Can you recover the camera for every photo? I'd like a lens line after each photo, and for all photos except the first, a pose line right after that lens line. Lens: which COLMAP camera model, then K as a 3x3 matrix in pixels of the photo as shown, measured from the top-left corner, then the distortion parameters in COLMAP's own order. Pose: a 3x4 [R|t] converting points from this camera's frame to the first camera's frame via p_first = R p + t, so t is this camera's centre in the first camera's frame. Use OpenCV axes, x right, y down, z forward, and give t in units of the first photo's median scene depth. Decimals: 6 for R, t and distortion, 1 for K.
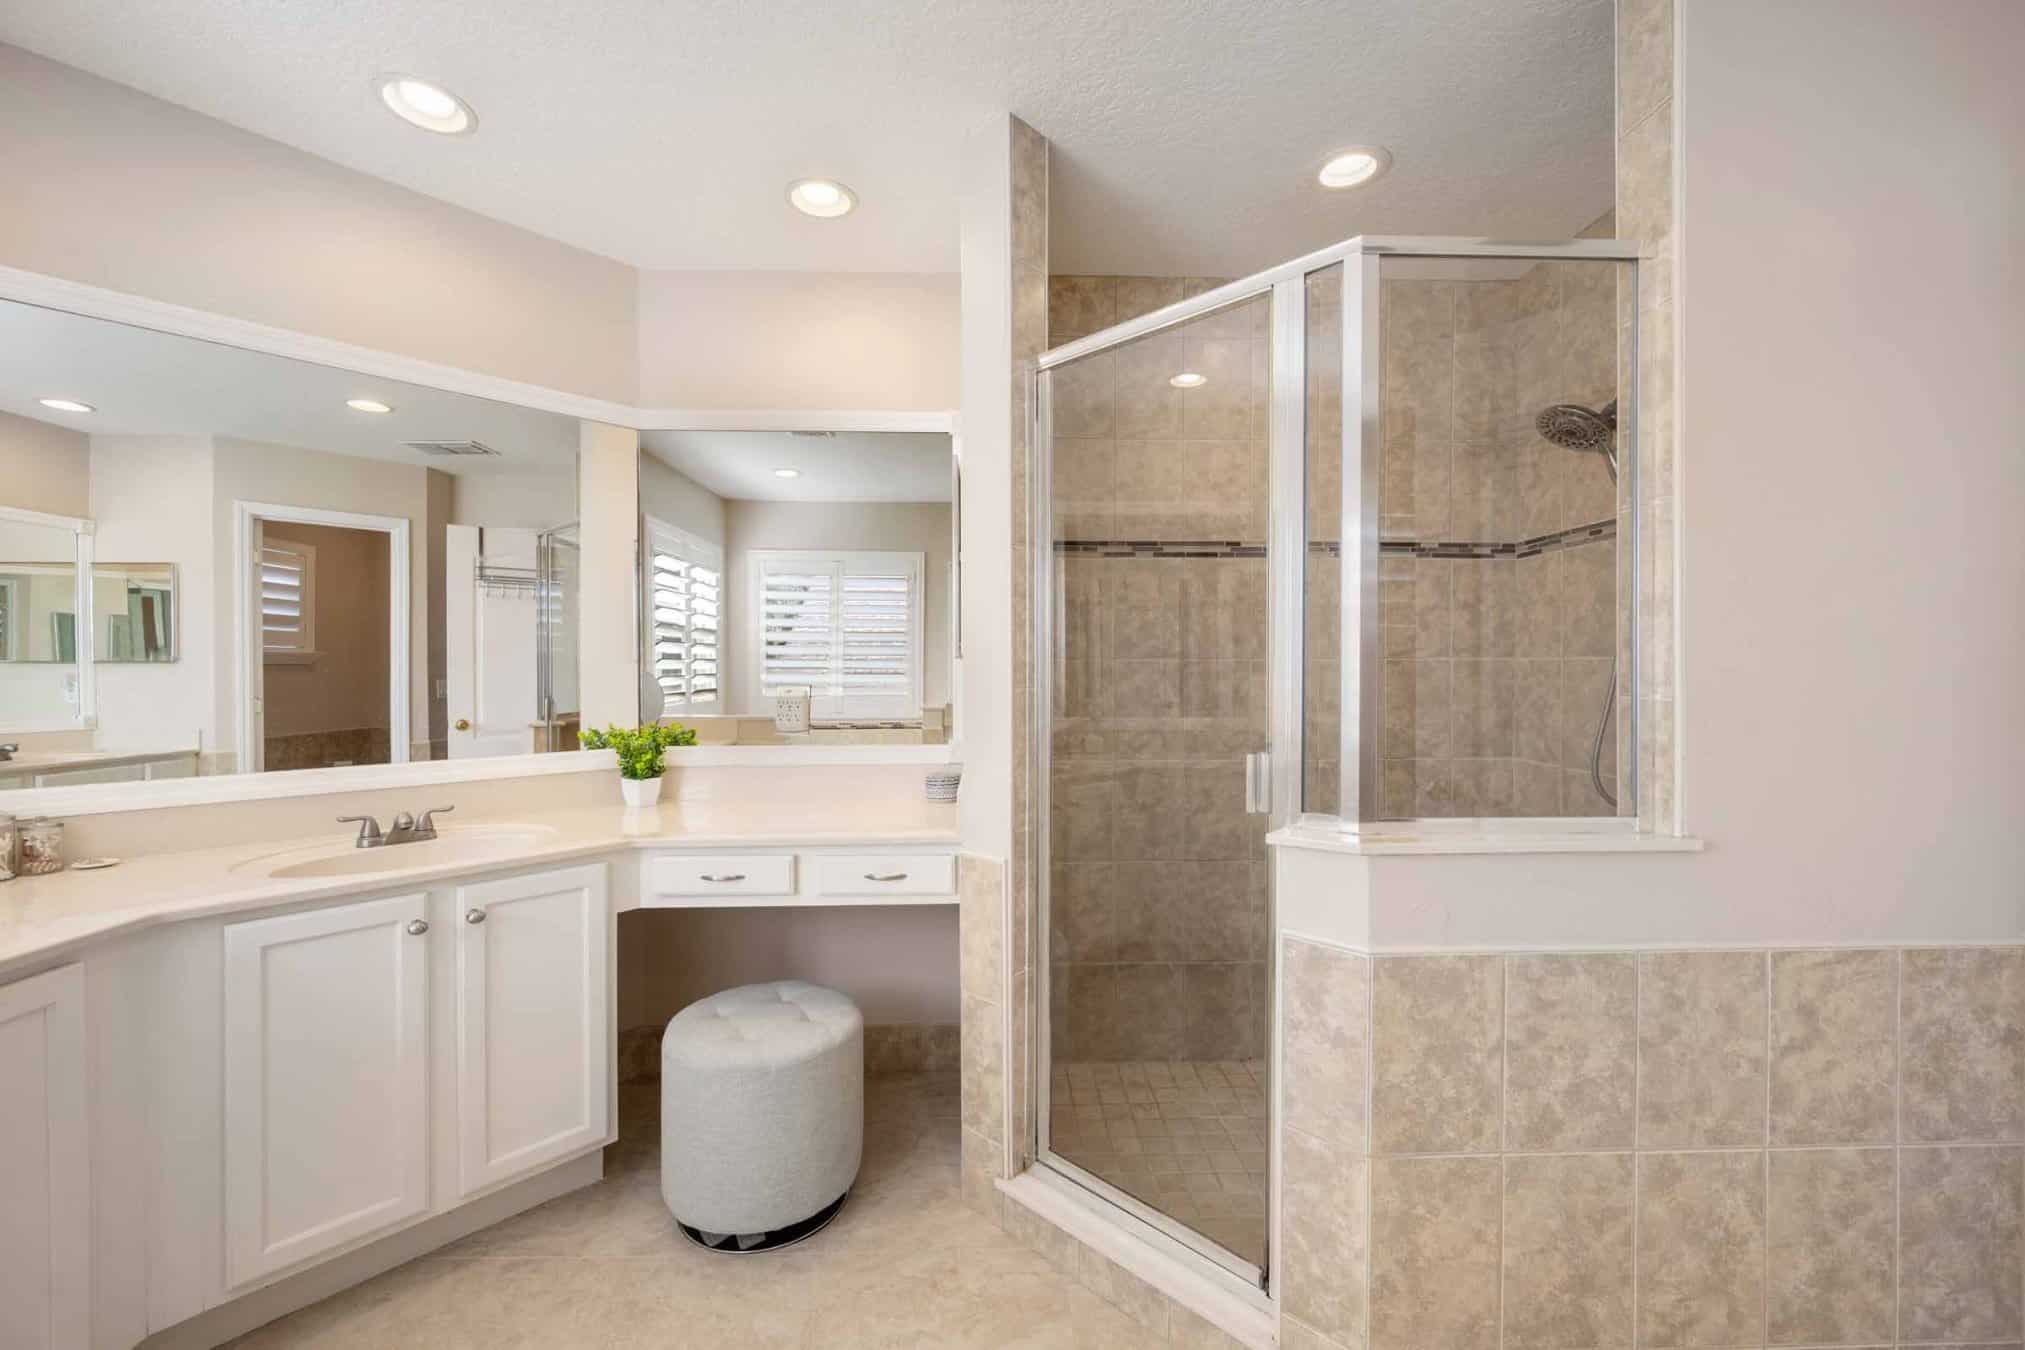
lens RADIAL K [[797.6, 0, 1009.8], [0, 797.6, 677.2], [0, 0, 1]] dist [0.000487, 0.000165]
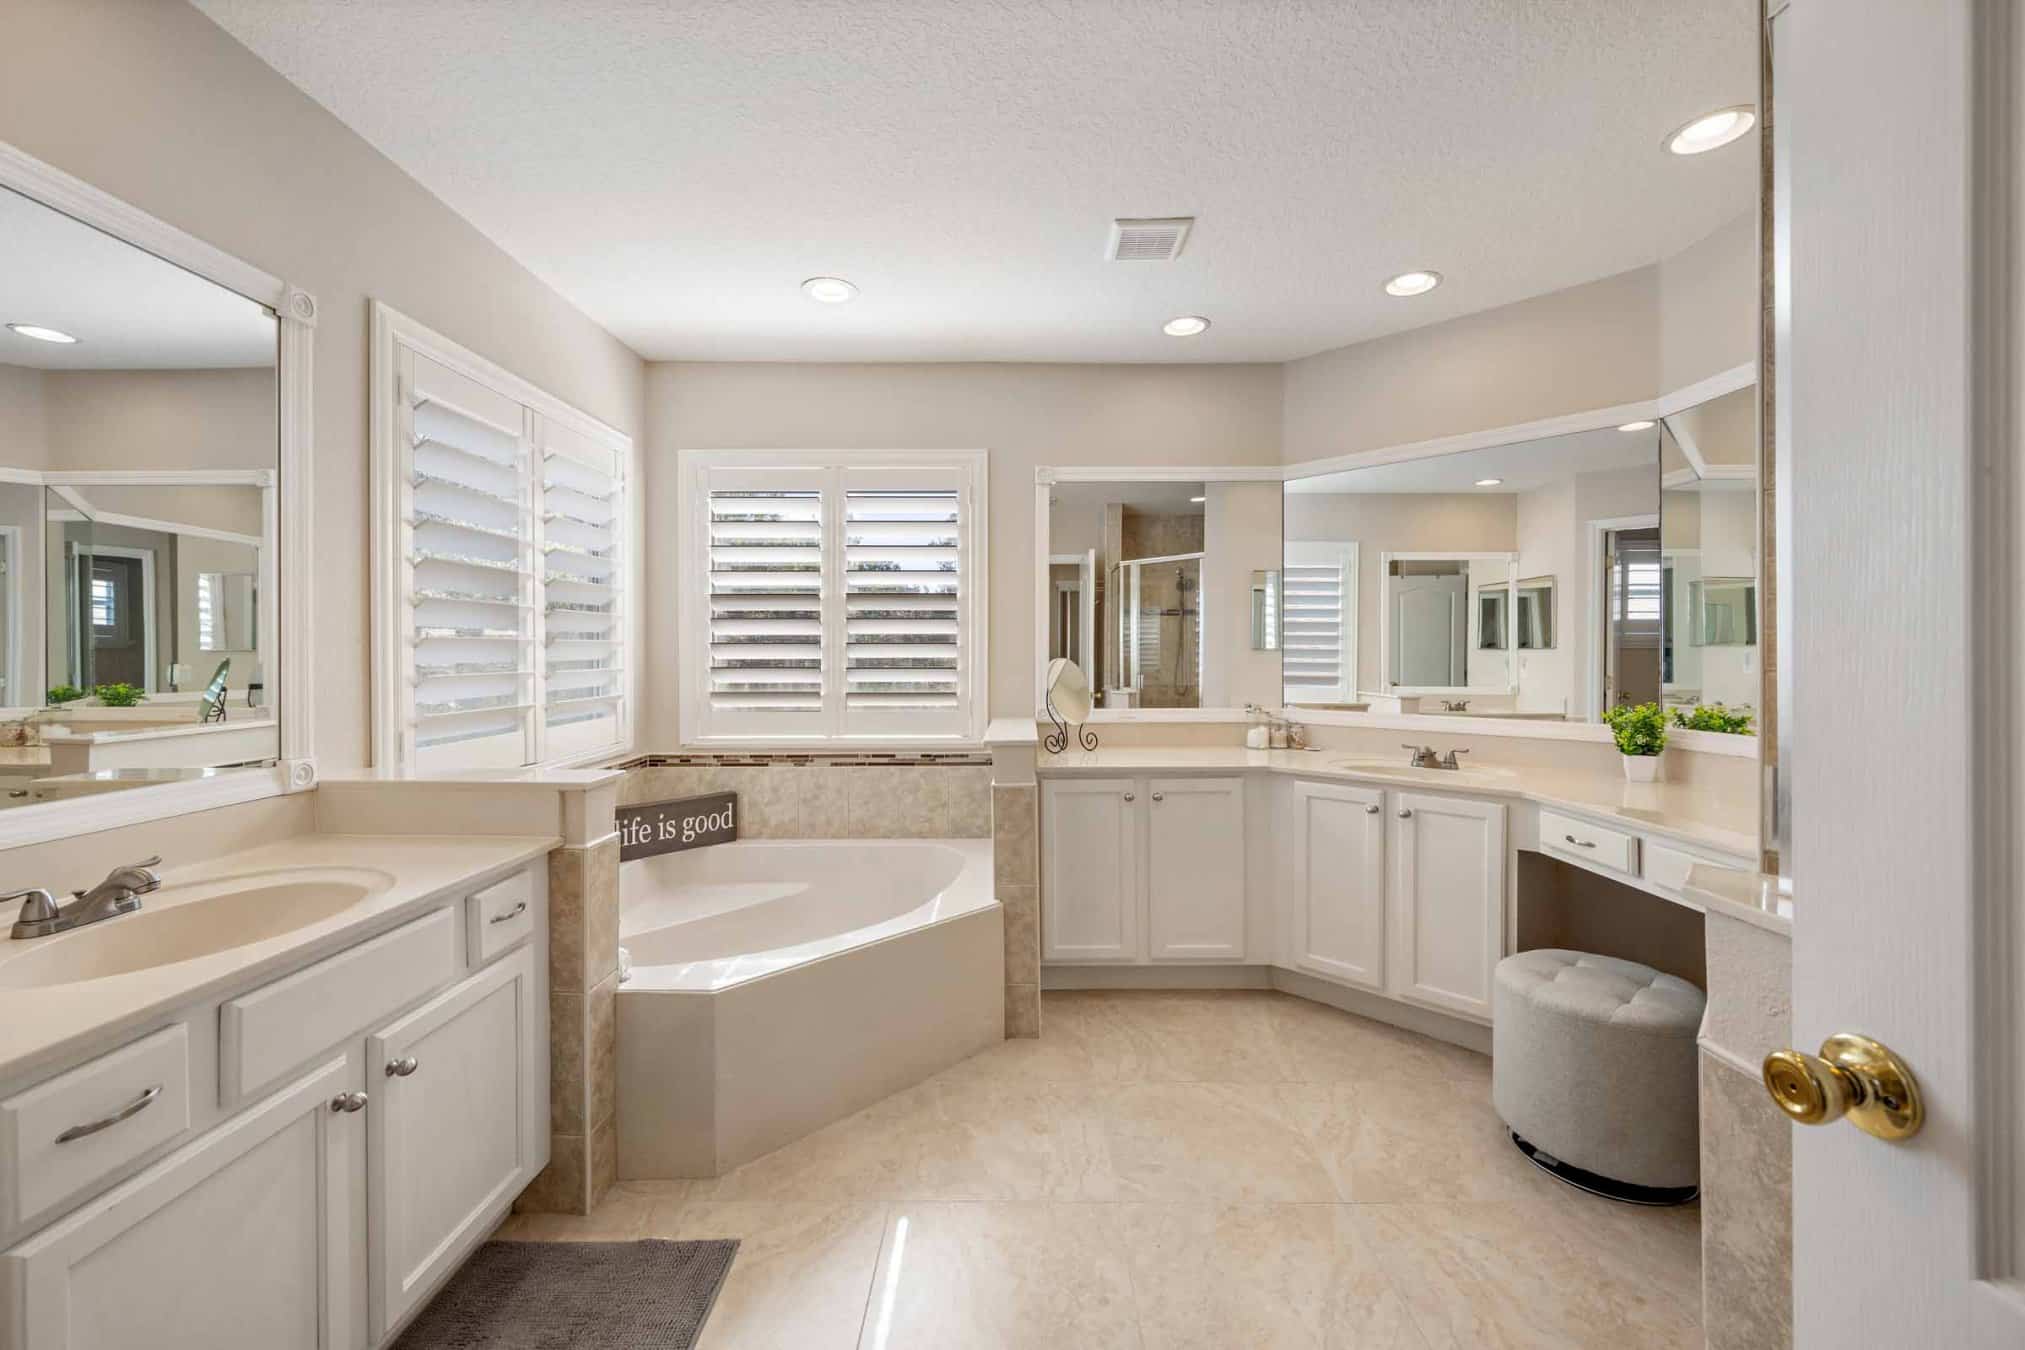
lens RADIAL K [[797.6, 0, 1008.3], [0, 797.6, 662.4], [0, 0, 1]] dist [0.000487, 0.000165]
pose [[-0.036052, 0.007658, -0.999321, 0.742676], [-0.008523, 0.999932, 0.007971, 0.005213], [0.999314, 0.008804, -0.035985, 0.252627]]
